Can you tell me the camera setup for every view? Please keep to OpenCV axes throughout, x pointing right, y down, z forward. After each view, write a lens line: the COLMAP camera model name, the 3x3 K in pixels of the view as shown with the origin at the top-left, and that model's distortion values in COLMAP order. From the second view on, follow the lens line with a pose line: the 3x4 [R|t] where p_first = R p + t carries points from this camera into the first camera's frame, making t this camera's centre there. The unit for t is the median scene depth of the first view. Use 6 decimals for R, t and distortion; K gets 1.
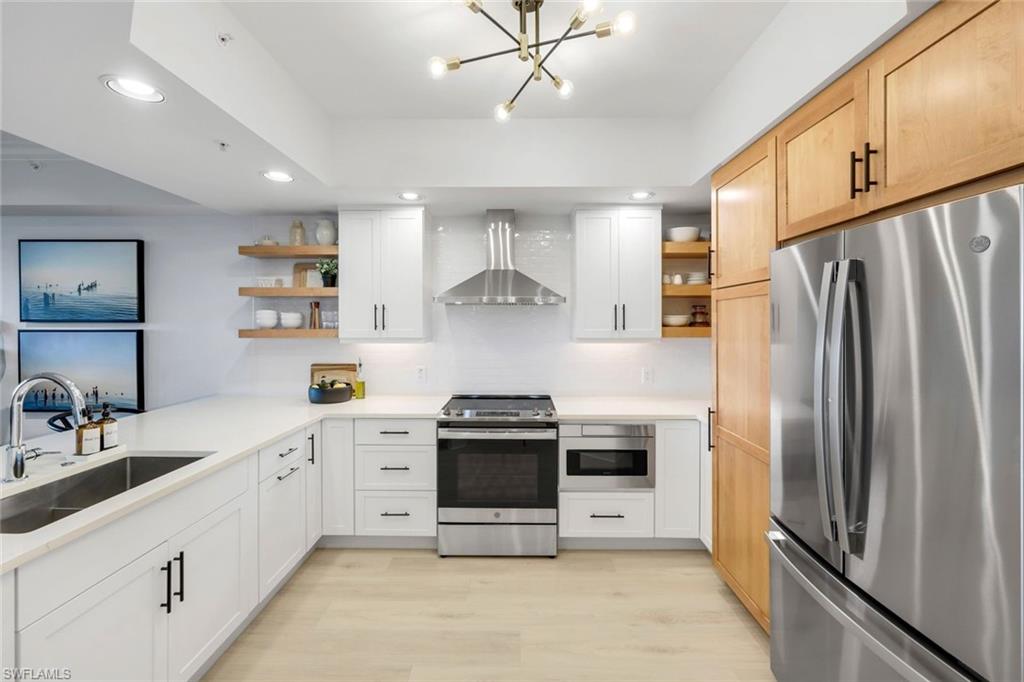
lens RADIAL K [[423.3, 0, 515.7], [0, 423.3, 326.1], [0, 0, 1]] dist [-0.000617, -0.000092]
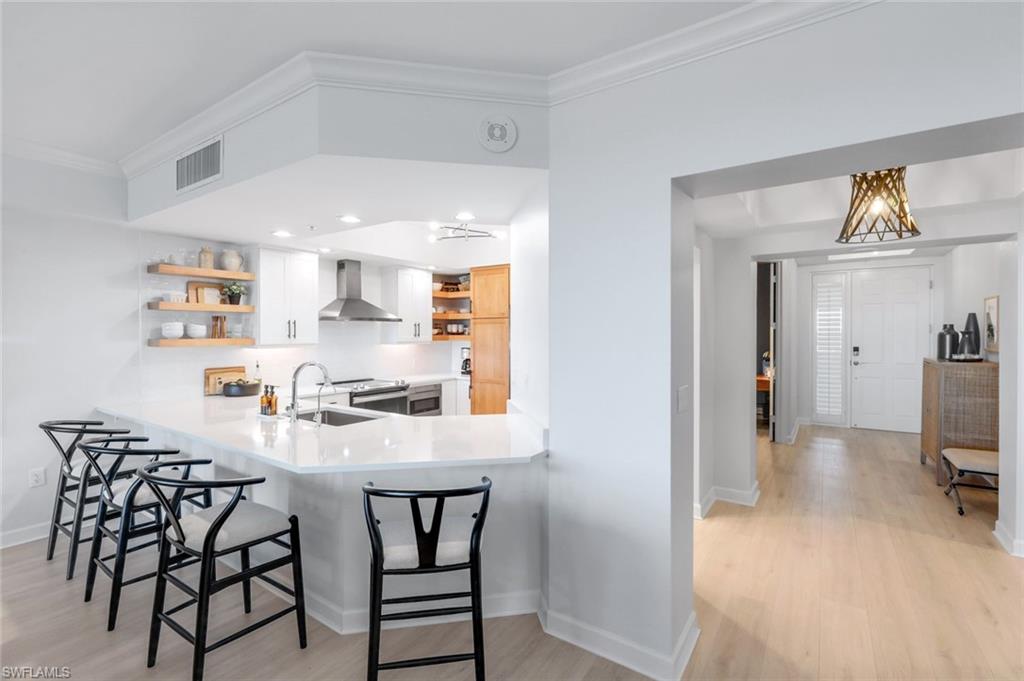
lens RADIAL K [[464.9, 0, 512.0], [0, 464.9, 340.5], [0, 0, 1]] dist [-0.000252, -0.000067]
pose [[0.558763, -0.015185, 0.829188, -1.185208], [0.006380, 0.999881, 0.014012, -0.000776], [-0.829303, -0.002539, 0.558794, -0.462287]]
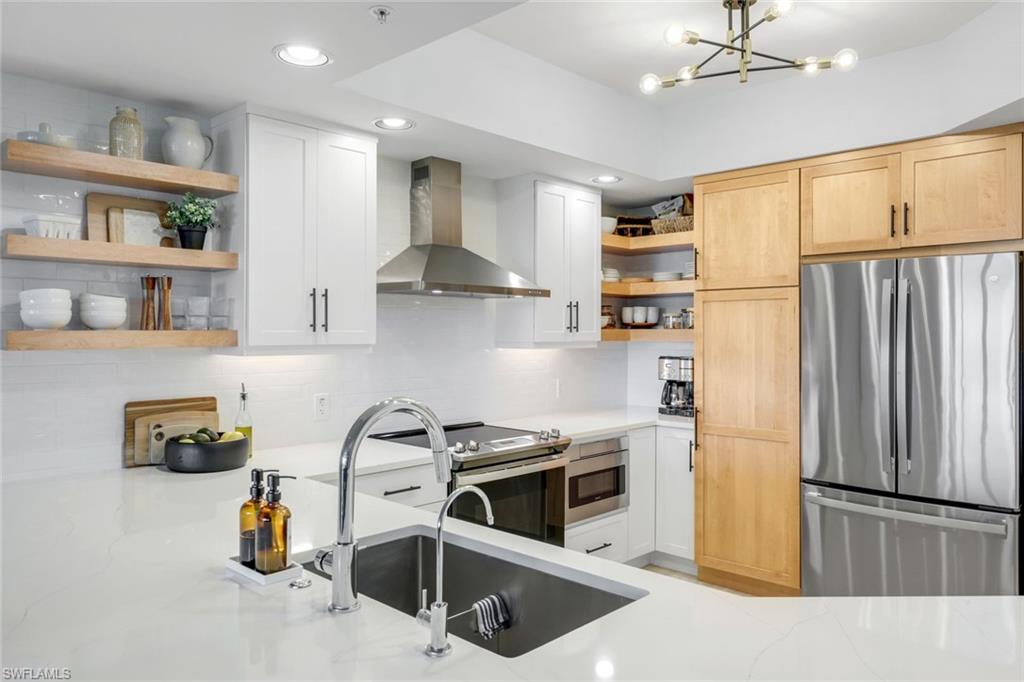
lens RADIAL K [[717.2, 0, 512.0], [0, 717.2, 341.0], [0, 0, 1]] dist [-0.001361, -0.000735]
pose [[0.683290, -0.008508, 0.730097, -0.864598], [0.004163, 0.999961, 0.007757, 0.015338], [-0.730135, -0.002261, 0.683299, 0.120193]]
